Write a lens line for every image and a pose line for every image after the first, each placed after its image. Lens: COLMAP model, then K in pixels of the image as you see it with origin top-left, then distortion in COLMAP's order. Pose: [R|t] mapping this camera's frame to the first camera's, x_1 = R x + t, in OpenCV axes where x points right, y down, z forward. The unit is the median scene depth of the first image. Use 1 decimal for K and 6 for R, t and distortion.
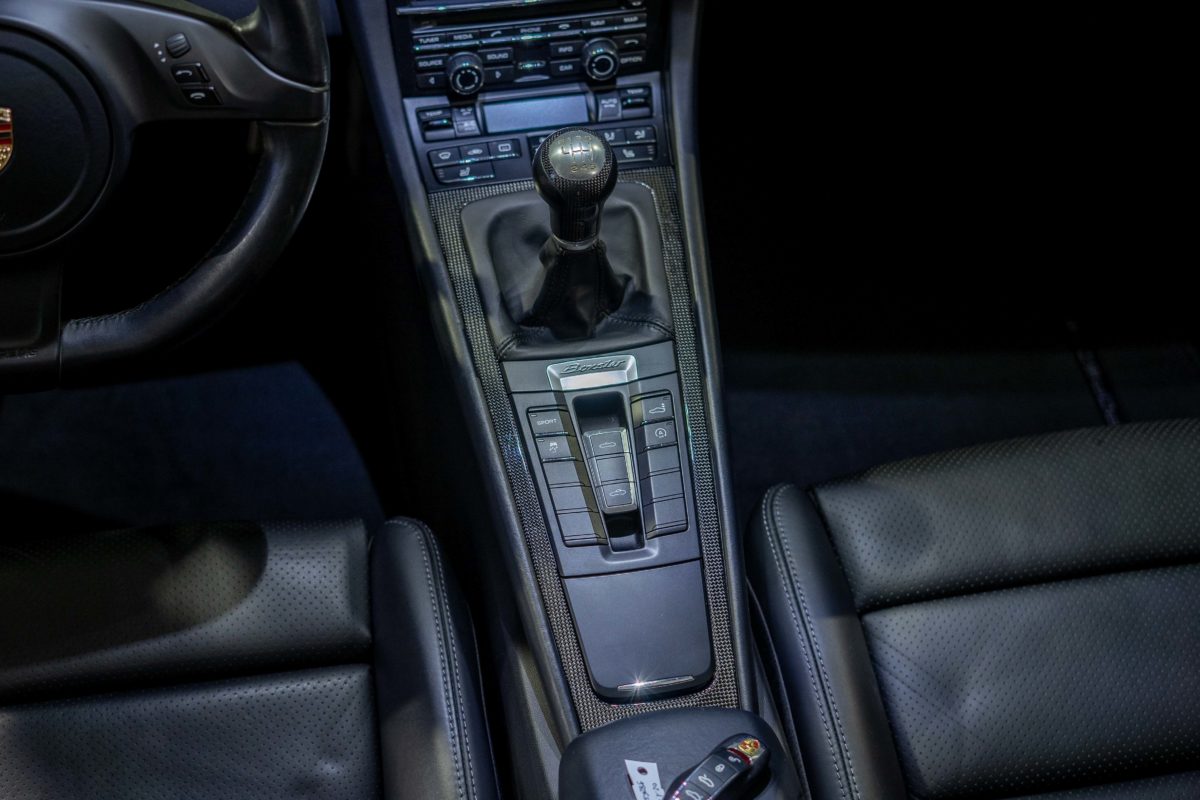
lens RADIAL K [[2050.1, 0, 600.0], [0, 2050.1, 400.0], [0, 0, 1]] dist [-0.013587, 0.156938]
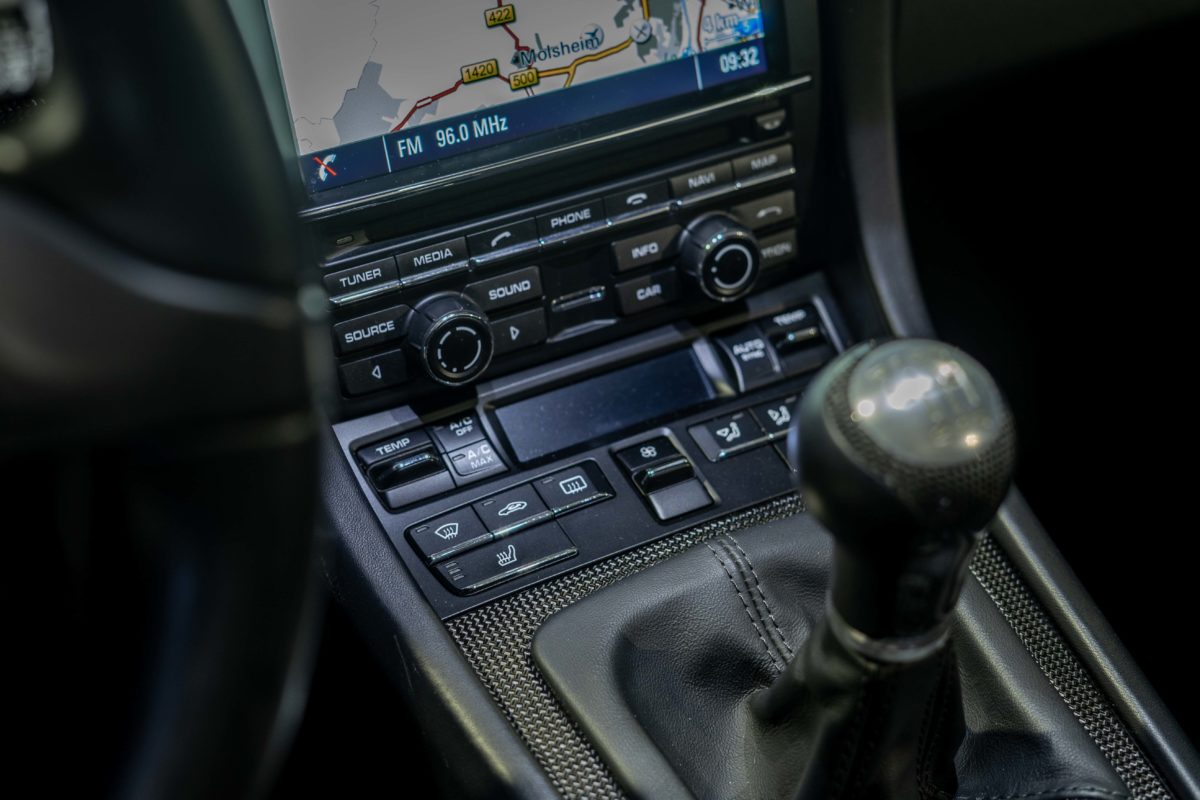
lens RADIAL K [[2050.1, 0, 600.0], [0, 2050.1, 400.0], [0, 0, 1]] dist [-0.013587, 0.156938]
pose [[0.956411, -0.205127, 0.207850, -0.128407], [0.244819, 0.951212, -0.187774, -0.057059], [-0.159192, 0.230474, 0.959969, 0.576947]]
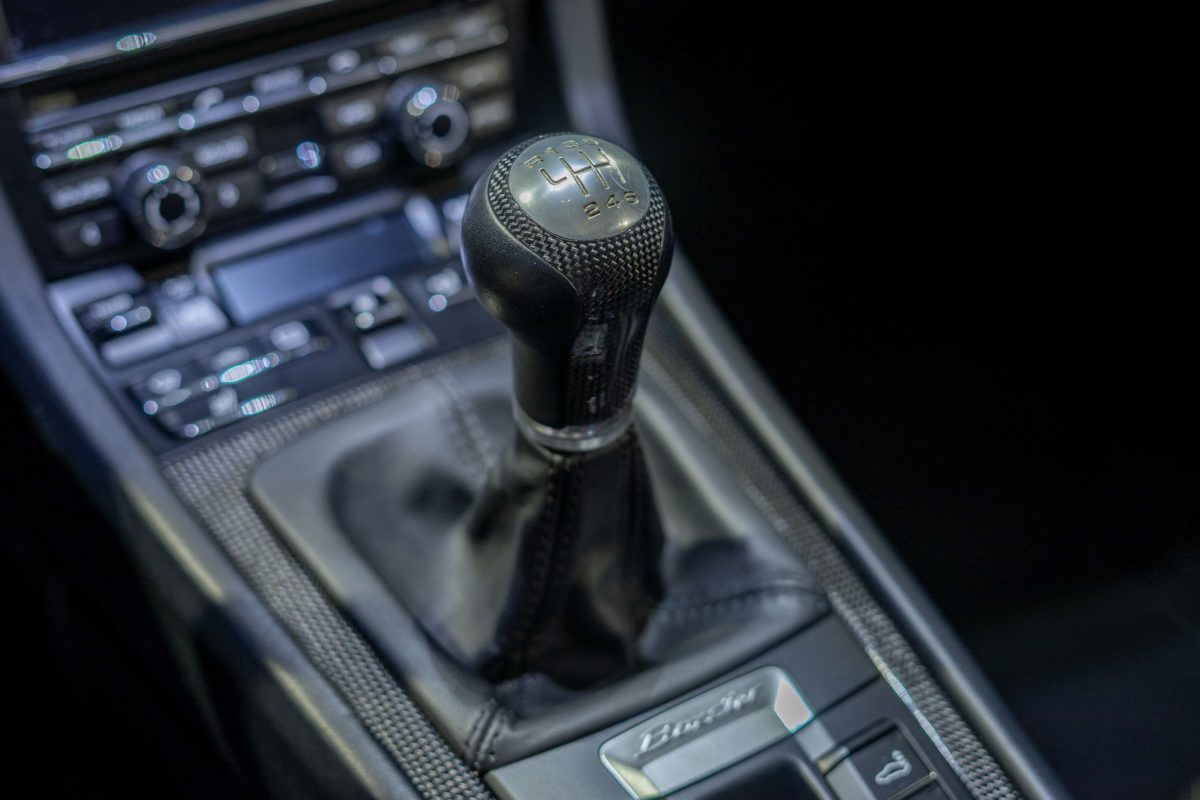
lens RADIAL K [[2050.1, 0, 600.0], [0, 2050.1, 400.0], [0, 0, 1]] dist [-0.013587, 0.156938]
pose [[0.929991, -0.247629, 0.271655, -0.109343], [0.304276, 0.933248, -0.190955, -0.003703], [-0.206235, 0.260245, 0.943260, 0.566902]]
